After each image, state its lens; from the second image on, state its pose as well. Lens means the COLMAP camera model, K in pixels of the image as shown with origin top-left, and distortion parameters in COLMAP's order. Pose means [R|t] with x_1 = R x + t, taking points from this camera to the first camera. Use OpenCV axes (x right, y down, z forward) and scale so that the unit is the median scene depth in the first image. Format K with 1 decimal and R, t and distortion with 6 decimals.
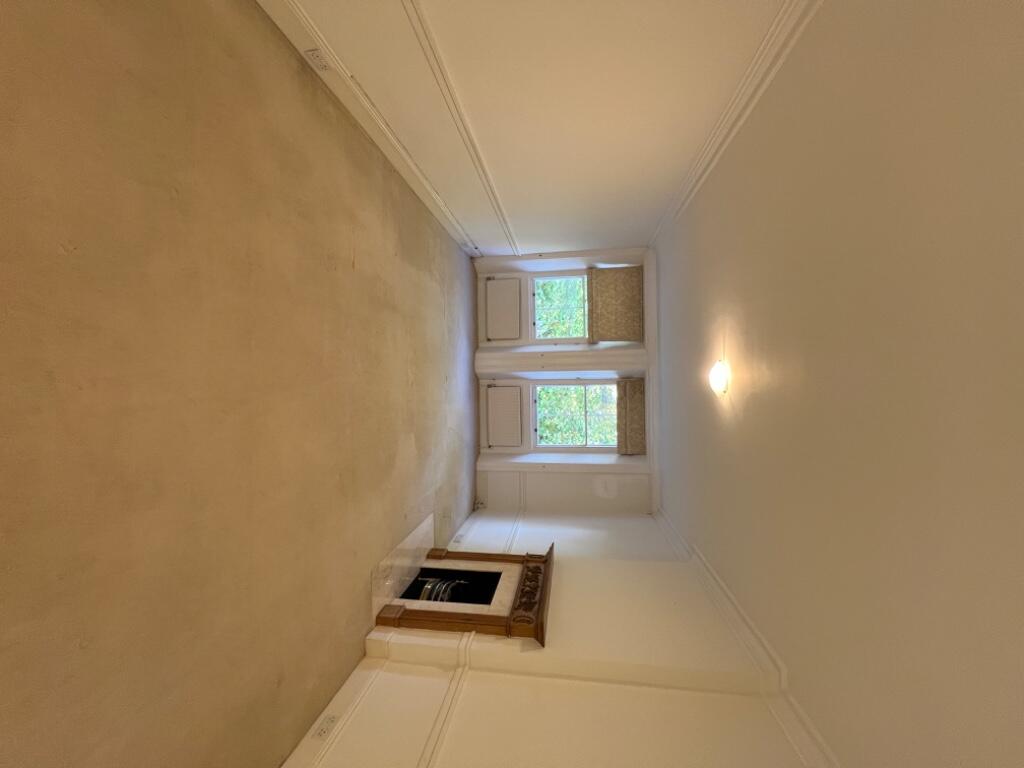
lens RADIAL K [[408.0, 0, 512.0], [0, 408.0, 384.0], [0, 0, 1]] dist [-0.000721, -0.000118]
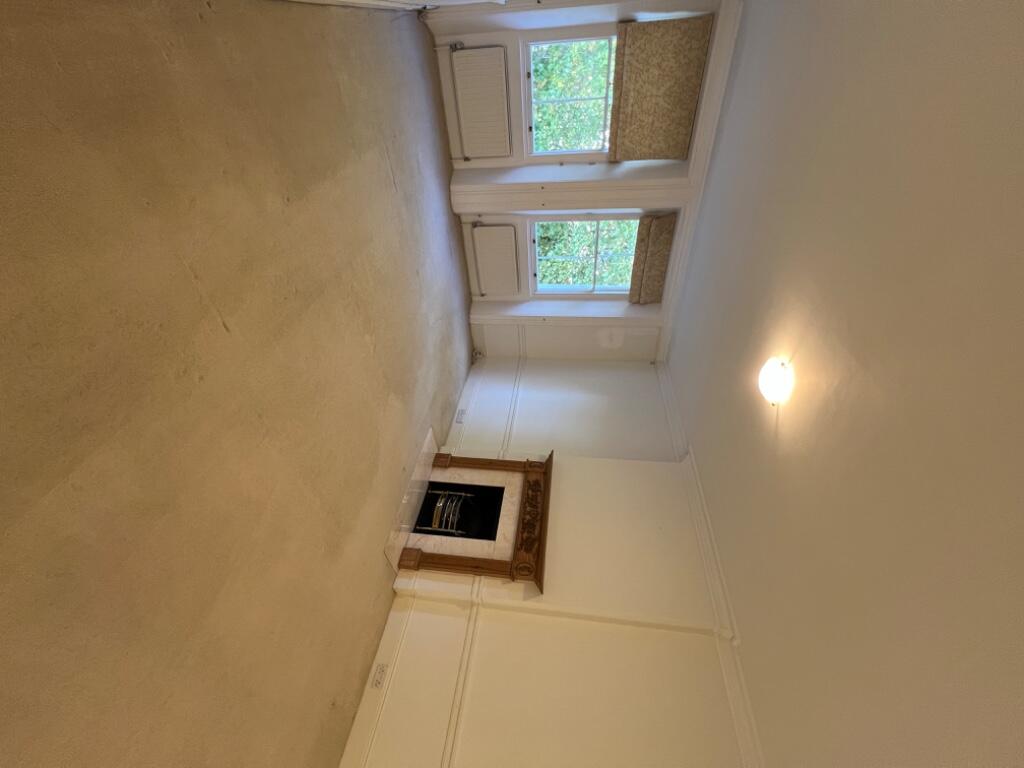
lens RADIAL K [[408.0, 0, 512.0], [0, 408.0, 384.0], [0, 0, 1]] dist [-0.000721, -0.000118]
pose [[0.998664, -0.046592, -0.022342, 0.020177], [0.050020, 0.763227, 0.644191, -0.275211], [-0.012962, -0.644448, 0.764538, 0.220832]]
